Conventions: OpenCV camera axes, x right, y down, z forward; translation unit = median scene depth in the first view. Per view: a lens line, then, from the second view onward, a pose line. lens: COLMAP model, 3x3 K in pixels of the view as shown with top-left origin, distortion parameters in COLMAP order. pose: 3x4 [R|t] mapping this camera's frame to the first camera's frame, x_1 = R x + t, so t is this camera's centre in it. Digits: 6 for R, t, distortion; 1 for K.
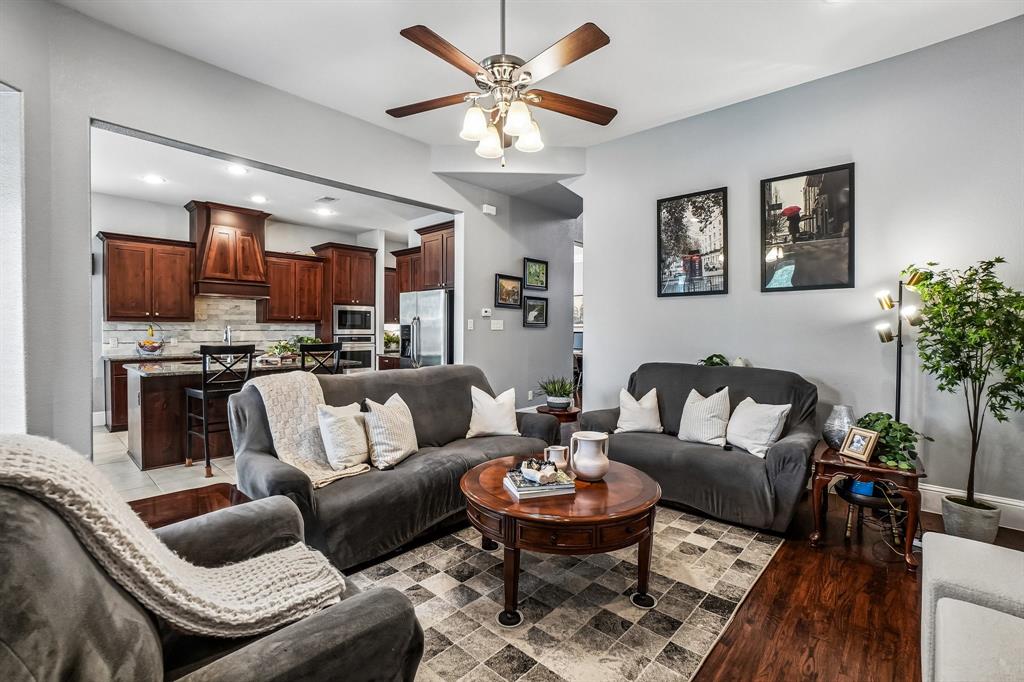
lens RADIAL K [[455.3, 0, 512.0], [0, 455.3, 341.0], [0, 0, 1]] dist [-0.053132, 0.021196]
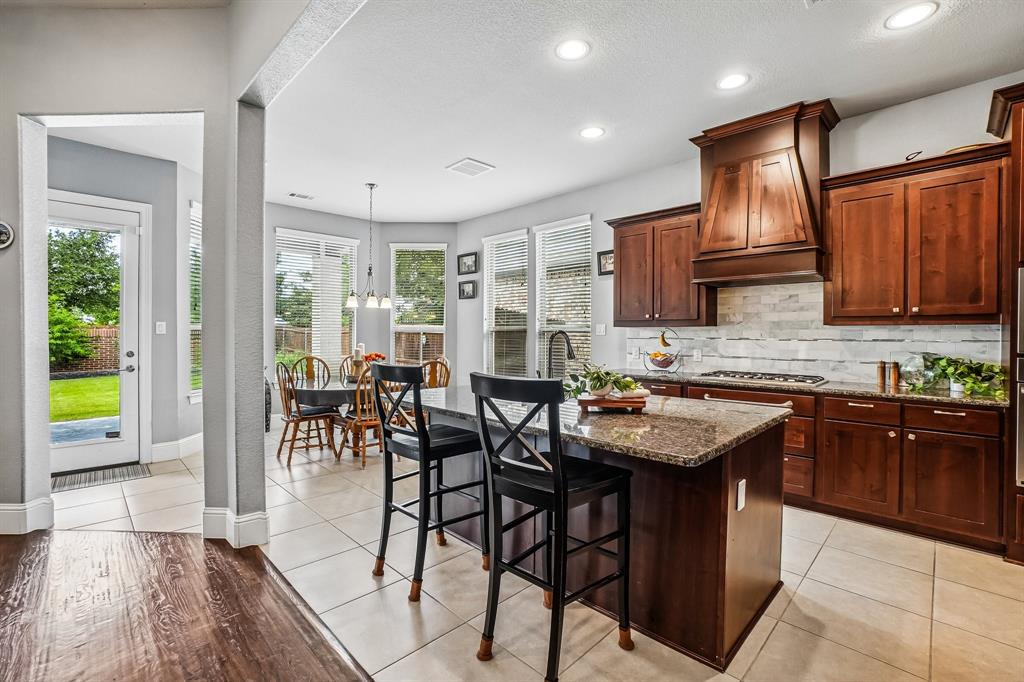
lens RADIAL K [[445.4, 0, 512.1], [0, 445.4, 338.4], [0, 0, 1]] dist [-0.065692, 0.019075]
pose [[-0.069869, 0.008881, -0.997517, -0.057055], [-0.028456, 0.999536, 0.010892, -0.022023], [0.997150, 0.029146, -0.069584, 0.723427]]
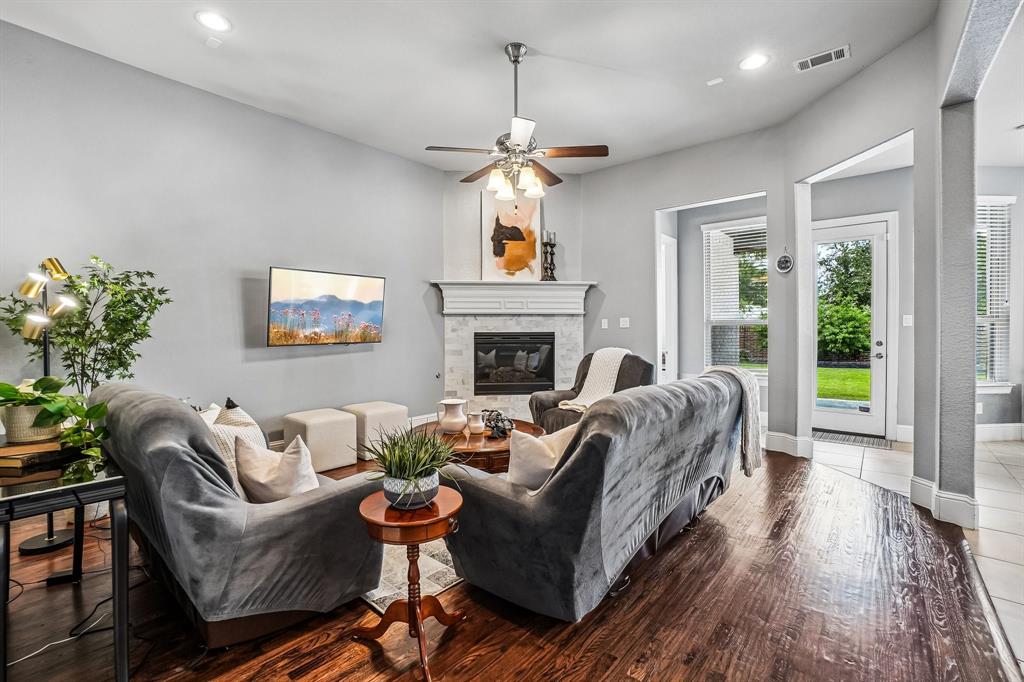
lens RADIAL K [[450.5, 0, 514.6], [0, 450.5, 333.4], [0, 0, 1]] dist [-0.054100, 0.020579]
pose [[-0.999936, 0.002368, -0.011084, -0.007447], [0.002007, 0.999471, 0.032472, -0.019027], [0.011155, 0.032448, -0.999411, 0.865608]]
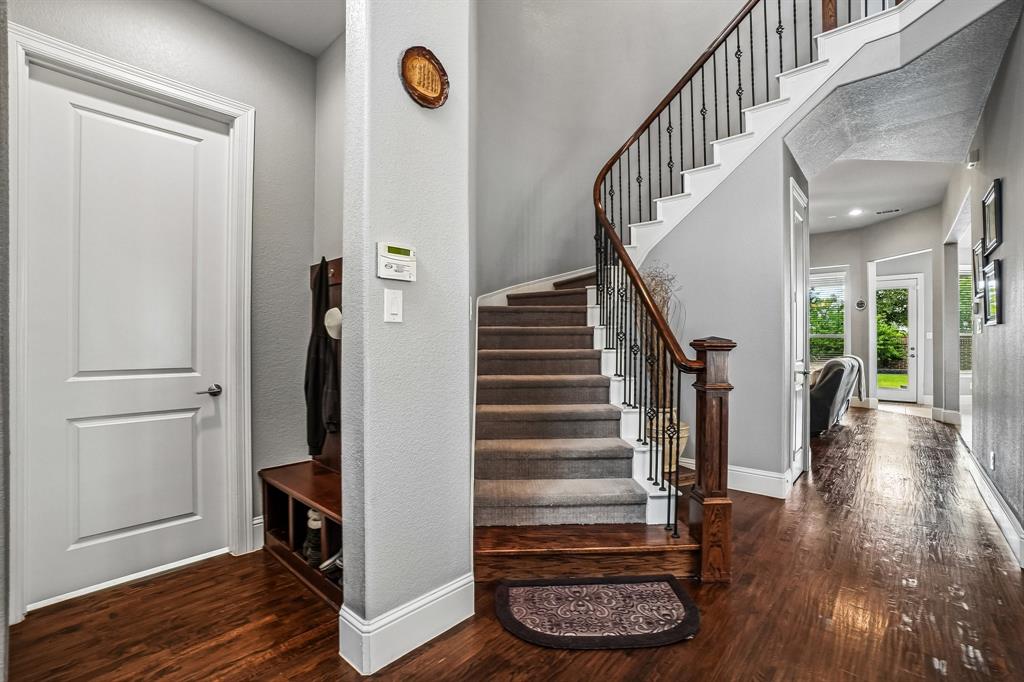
lens RADIAL K [[455.3, 0, 512.0], [0, 455.3, 341.0], [0, 0, 1]] dist [-0.053132, 0.021196]
pose [[-0.999863, -0.001828, 0.016470, 0.539032], [-0.001450, 0.999736, 0.022951, -0.028429], [-0.016508, 0.022924, -0.999601, 1.467534]]
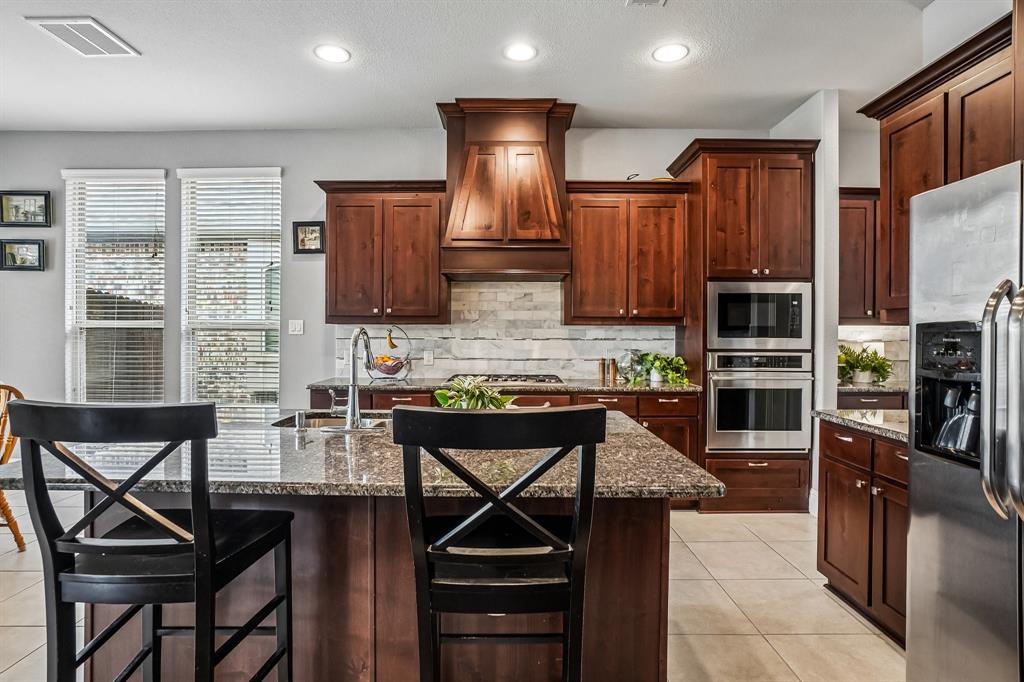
lens RADIAL K [[509.7, 0, 509.1], [0, 509.7, 333.8], [0, 0, 1]] dist [-0.027347, 0.000726]
pose [[0.661713, -0.001116, -0.749757, -0.174128], [-0.019112, 0.999649, -0.018356, -0.019131], [0.749514, 0.026475, 0.661459, 0.601874]]
